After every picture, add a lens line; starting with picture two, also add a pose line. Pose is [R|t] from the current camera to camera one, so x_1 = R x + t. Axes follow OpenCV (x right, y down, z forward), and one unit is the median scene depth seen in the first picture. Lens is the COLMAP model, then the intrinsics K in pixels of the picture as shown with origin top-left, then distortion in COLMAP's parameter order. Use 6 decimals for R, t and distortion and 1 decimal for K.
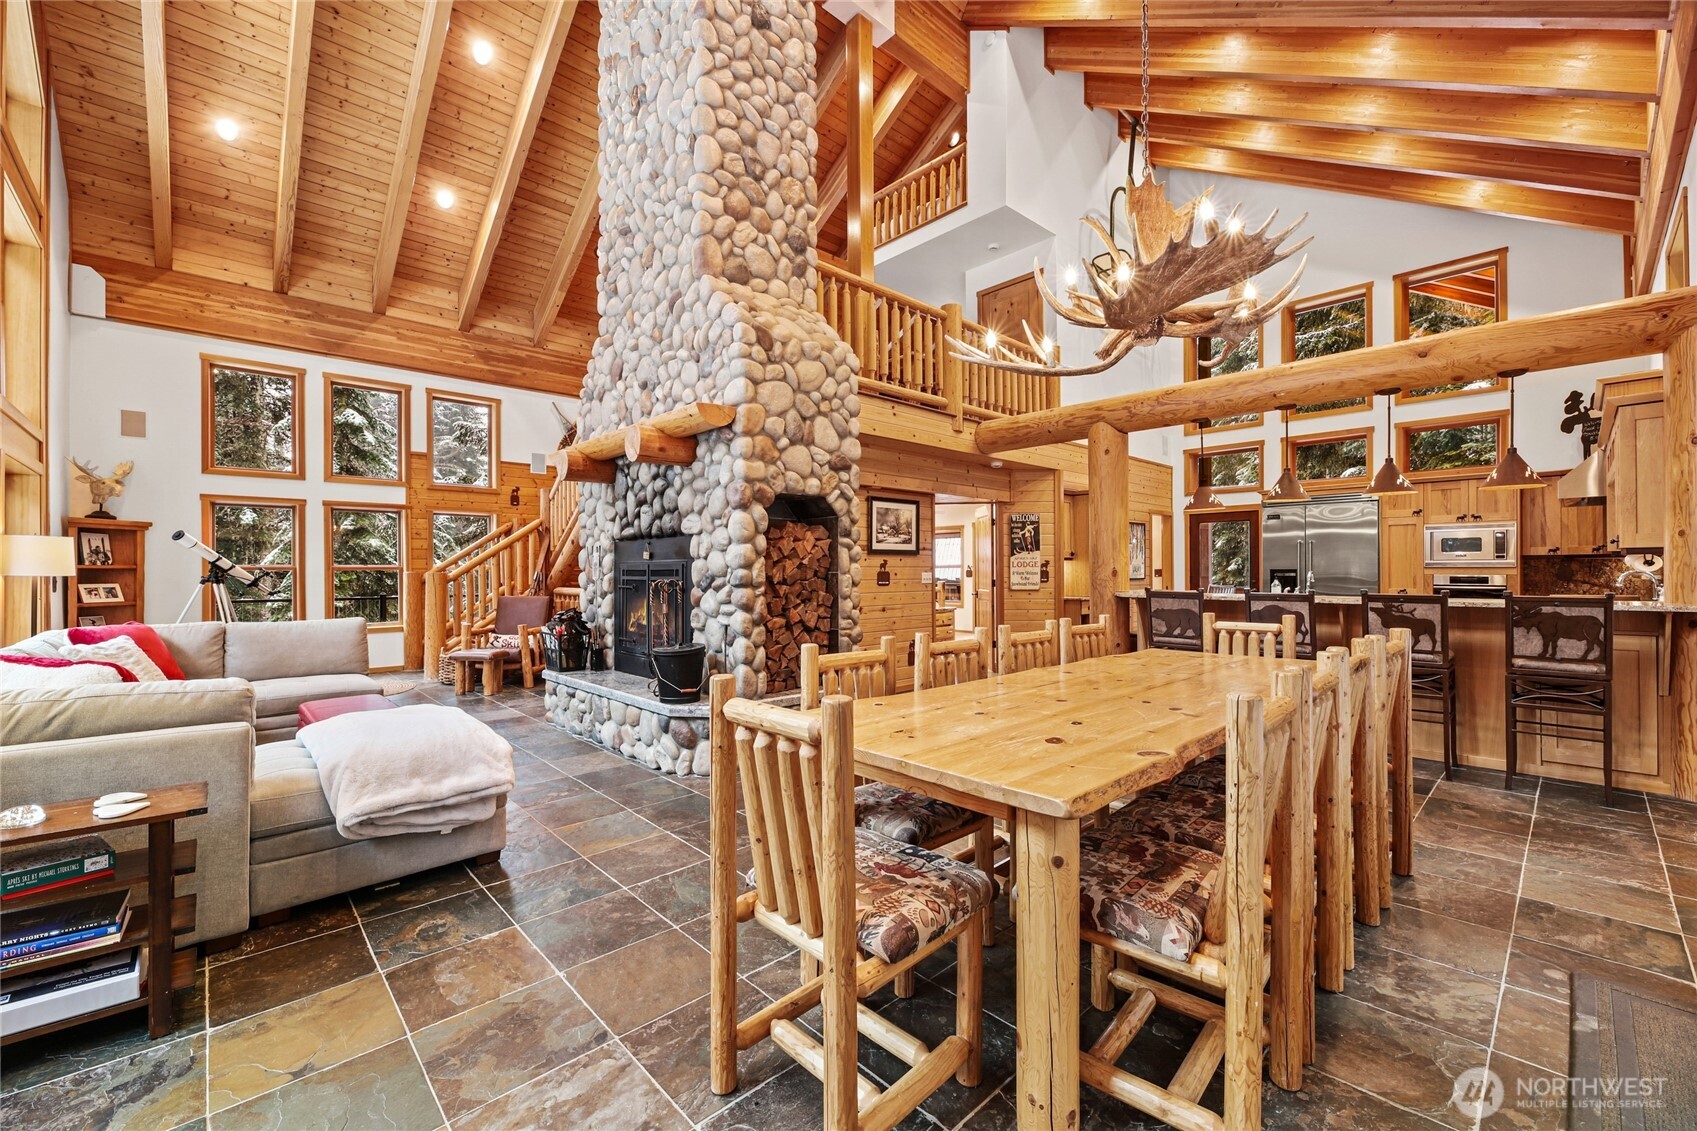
lens RADIAL K [[683.1, 0, 844.7], [0, 683.1, 570.2], [0, 0, 1]] dist [0.000065, -0.002389]
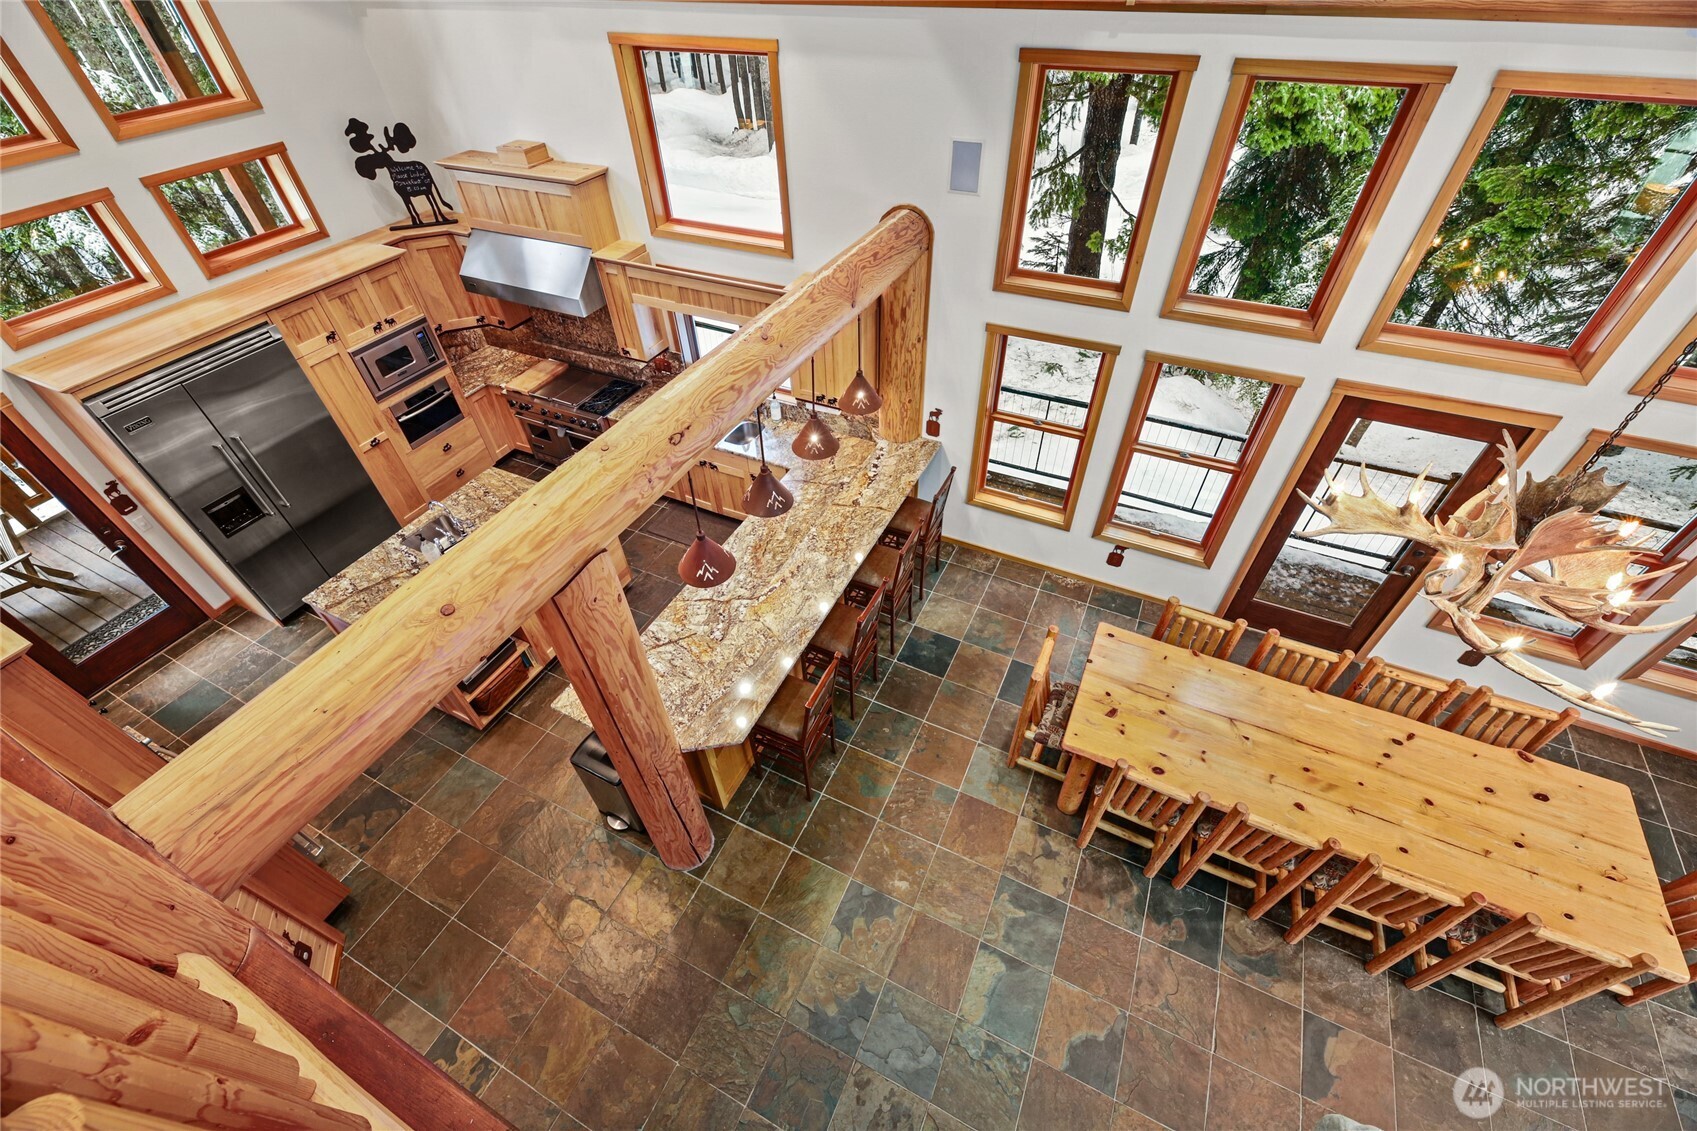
lens RADIAL K [[683.1, 0, 844.7], [0, 683.1, 570.2], [0, 0, 1]] dist [0.000065, -0.002389]
pose [[-0.357170, -0.642685, 0.677780, 0.027268], [0.029354, 0.717562, 0.695875, -0.408408], [-0.933578, 0.268441, -0.237427, 0.787278]]
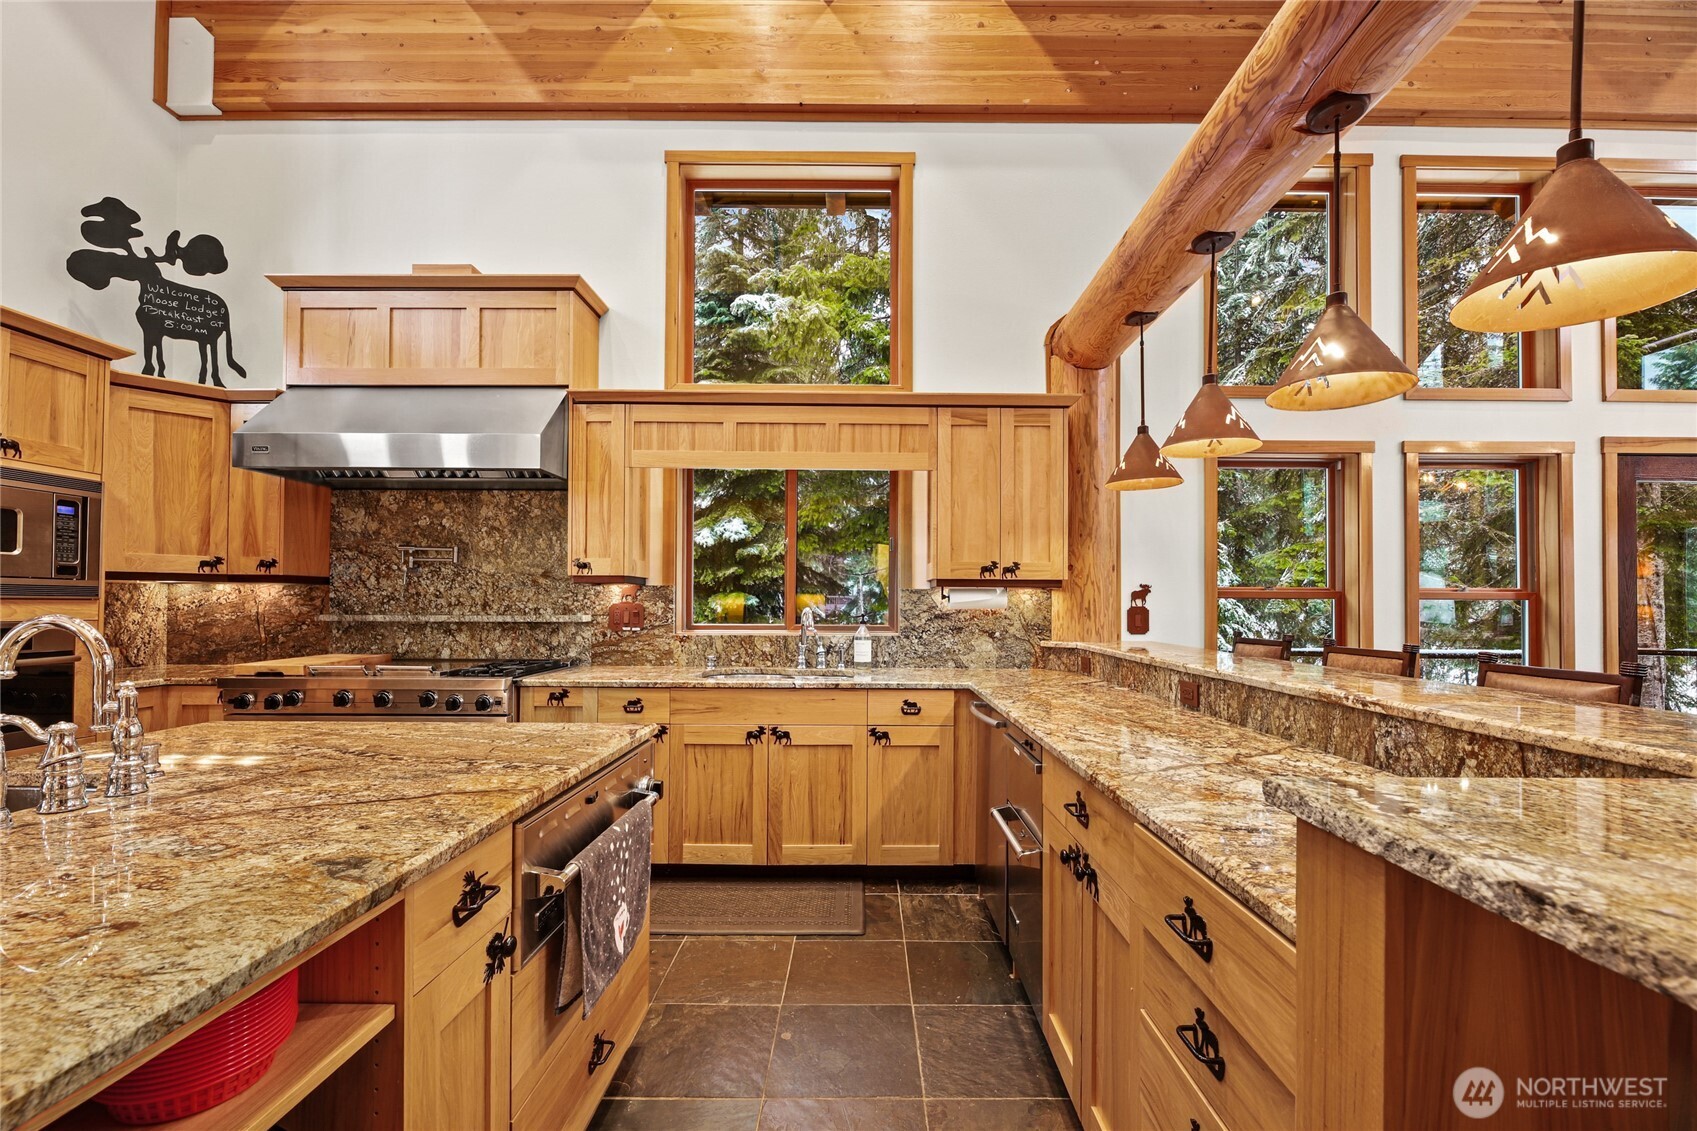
lens RADIAL K [[695.1, 0, 863.7], [0, 695.1, 591.2], [0, 0, 1]] dist [0.000321, -0.003214]
pose [[-0.733112, 0.015175, 0.679938, 0.412000], [0.001142, 0.999777, -0.021081, -0.000747], [-0.680107, -0.014678, -0.732966, 0.976098]]
